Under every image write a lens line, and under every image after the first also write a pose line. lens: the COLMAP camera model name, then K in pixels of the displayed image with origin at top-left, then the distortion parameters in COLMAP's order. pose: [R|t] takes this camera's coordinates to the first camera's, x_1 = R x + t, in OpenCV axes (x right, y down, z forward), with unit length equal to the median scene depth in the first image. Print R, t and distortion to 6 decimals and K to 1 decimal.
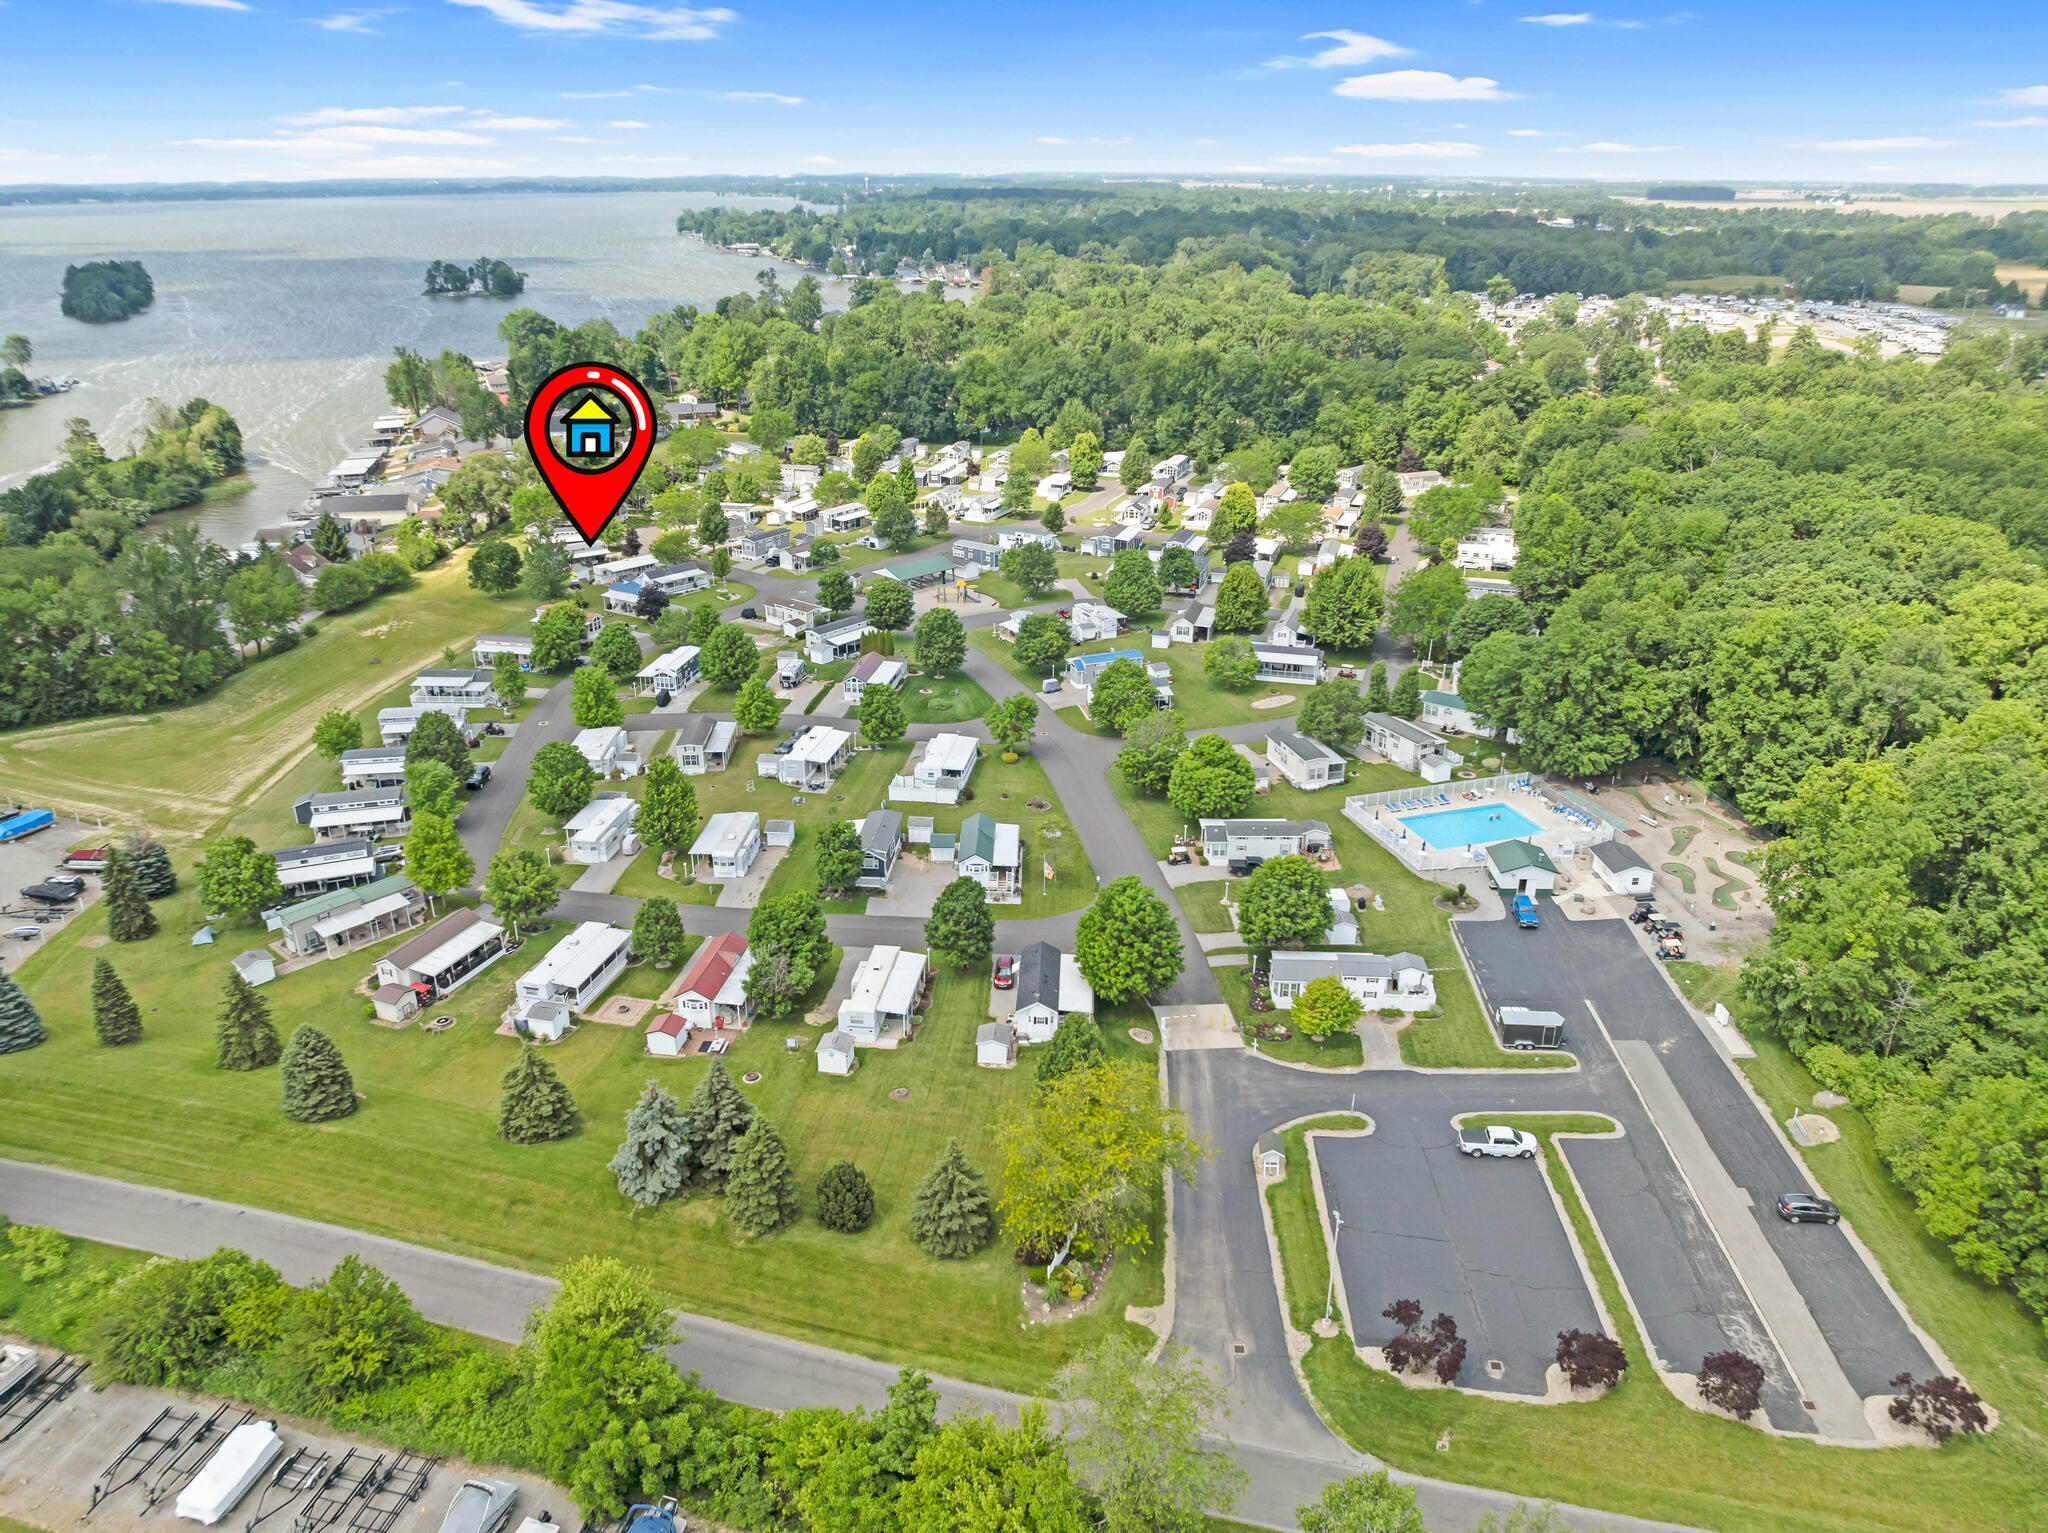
lens RADIAL K [[1440.5, 0, 1027.3], [0, 1440.5, 769.4], [0, 0, 1]] dist [-0.032903, 0.007465]
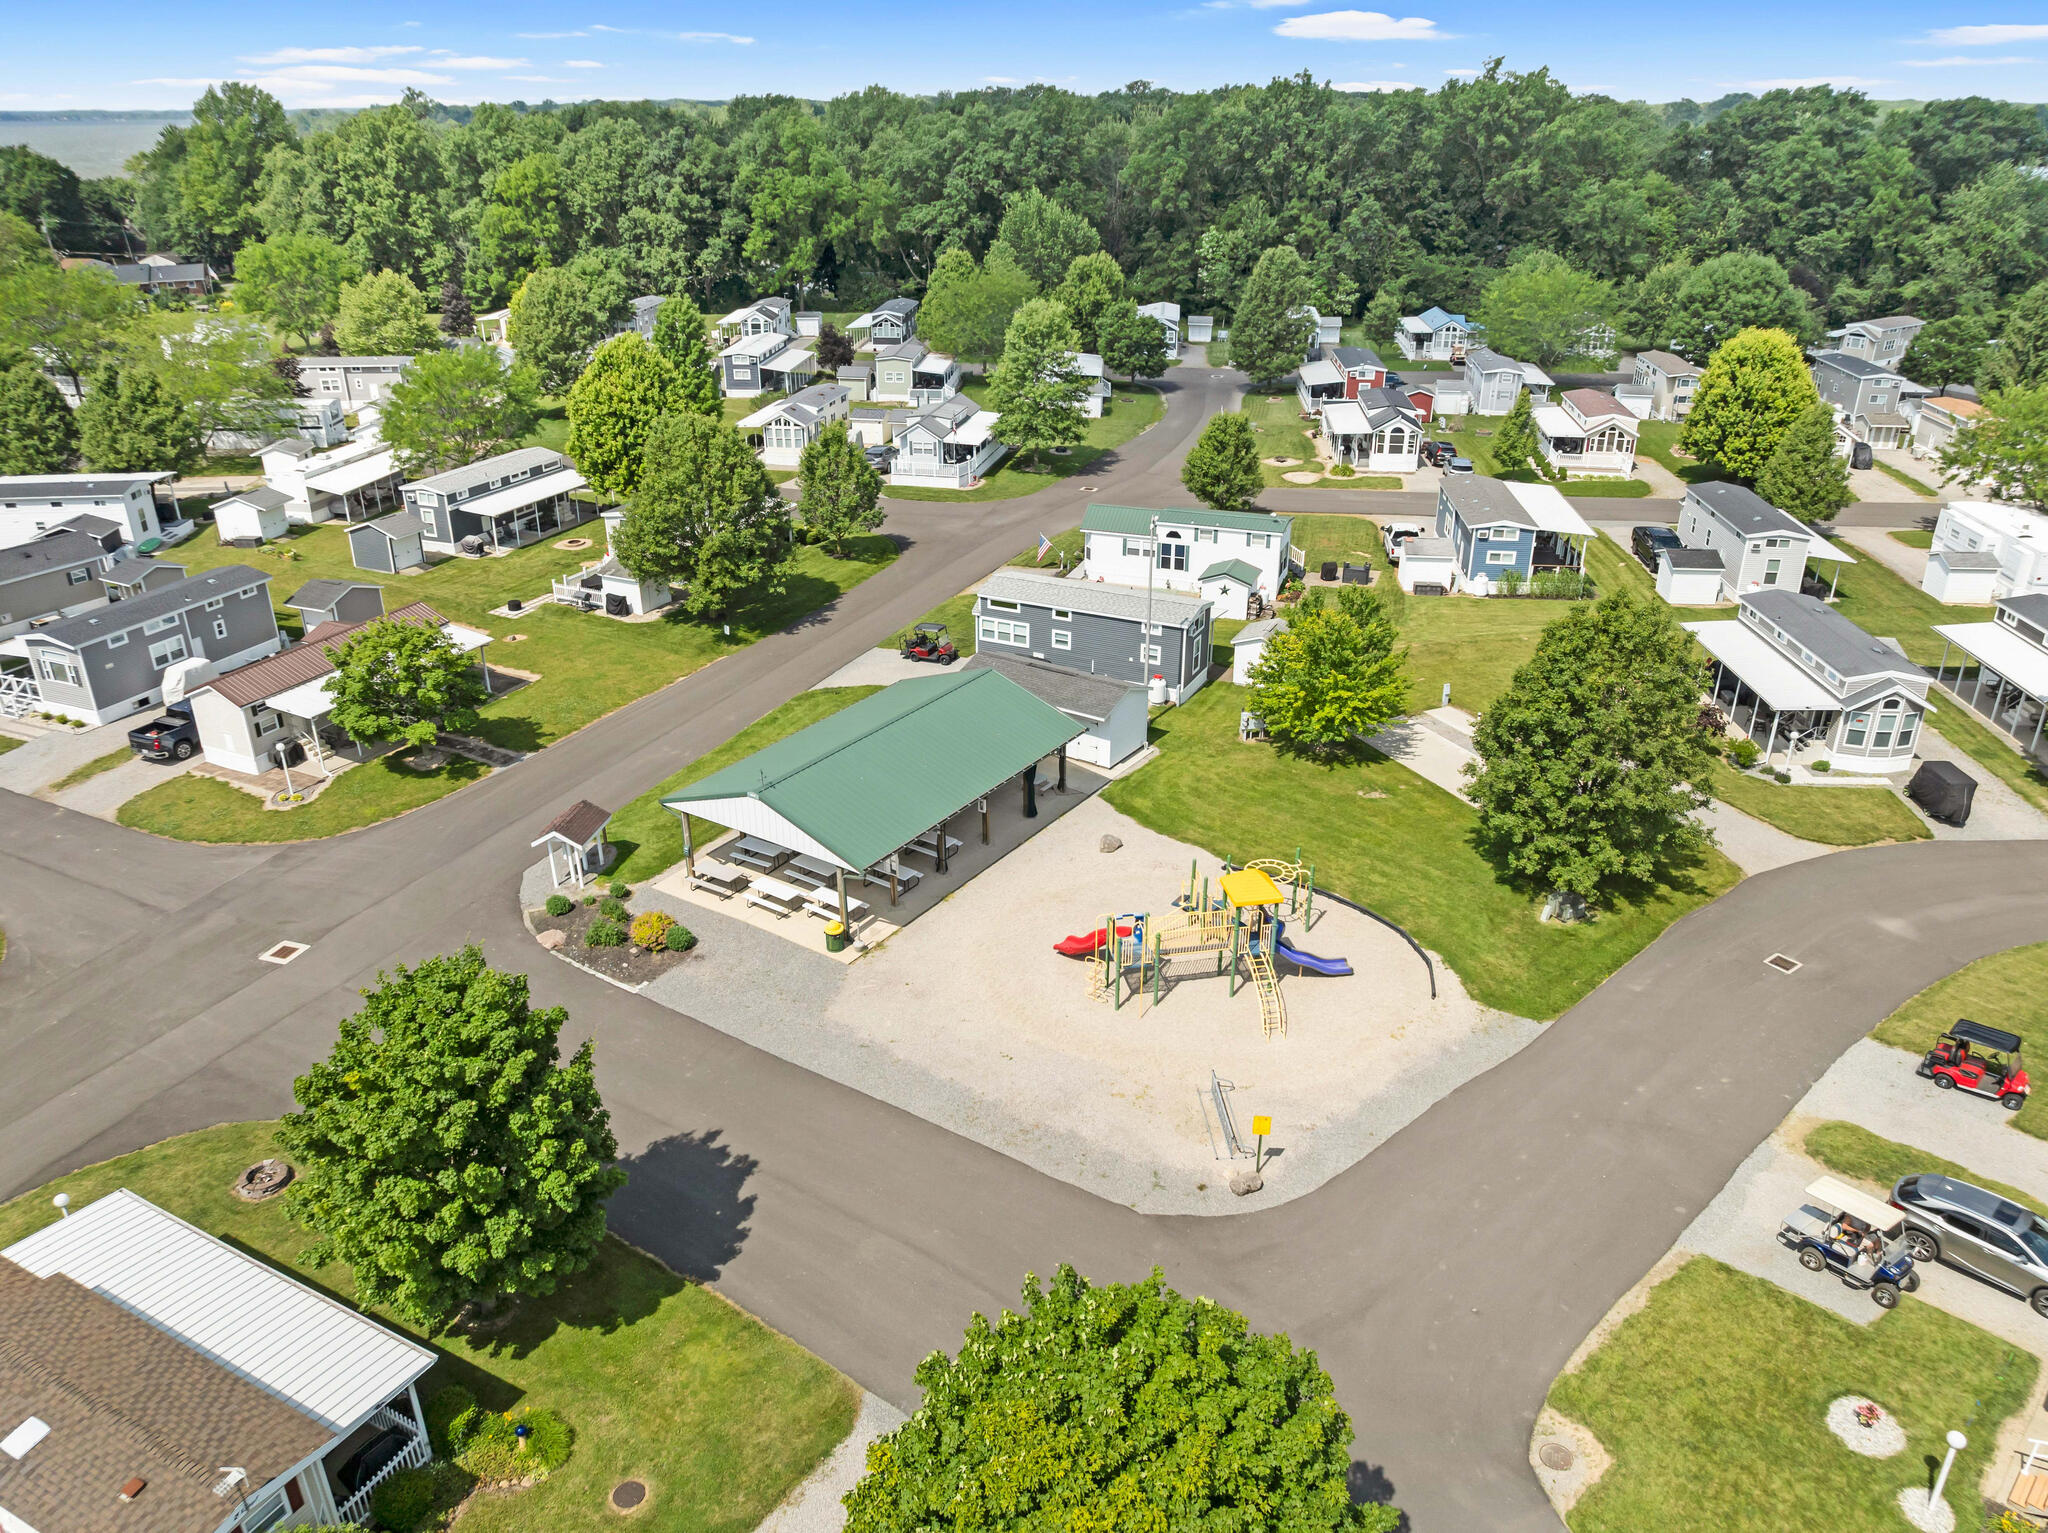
lens RADIAL K [[1450.6, 0, 1026.2], [0, 1450.6, 771.3], [0, 0, 1]] dist [-0.042861, 0.005918]
pose [[0.976401, -0.093293, 0.194774, -0.121986], [0.085657, 0.995202, 0.047286, -0.180823], [-0.198251, -0.029487, 0.979708, 0.997777]]
